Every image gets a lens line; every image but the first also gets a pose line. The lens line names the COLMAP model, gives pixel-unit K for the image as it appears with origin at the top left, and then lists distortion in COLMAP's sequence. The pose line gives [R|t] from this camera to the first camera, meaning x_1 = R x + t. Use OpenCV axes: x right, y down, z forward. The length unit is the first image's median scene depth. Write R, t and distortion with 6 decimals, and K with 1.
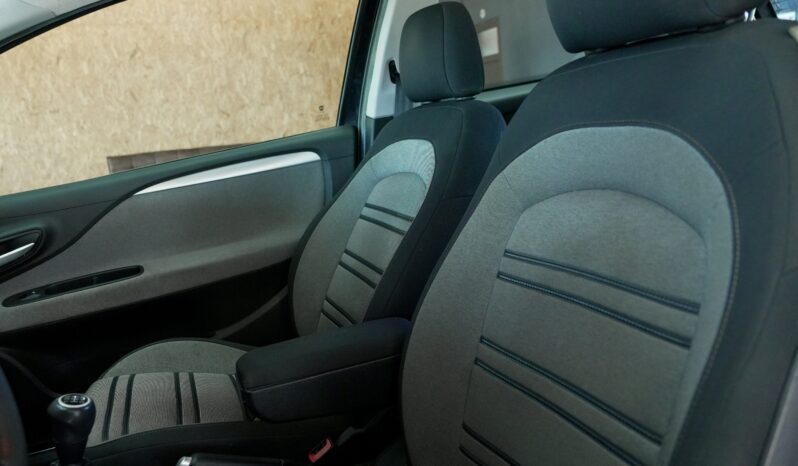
lens RADIAL K [[601.4, 0, 399.9], [0, 601.4, 228.3], [0, 0, 1]] dist [-0.002122, 0.000774]
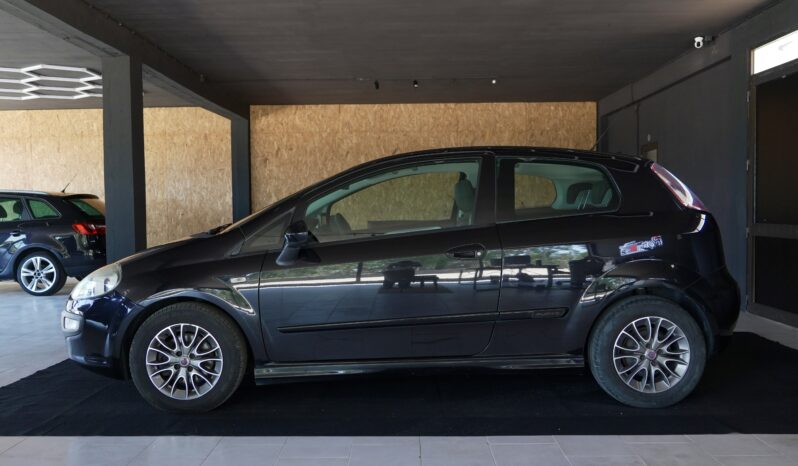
lens RADIAL K [[571.2, 0, 398.9], [0, 571.2, 233.5], [0, 0, 1]] dist [0.000003, -0.000037]
pose [[0.918563, 0.098205, -0.382881, 0.100973], [-0.144360, 0.985082, -0.093667, 0.025325], [0.367971, 0.141312, 0.919037, -0.208502]]
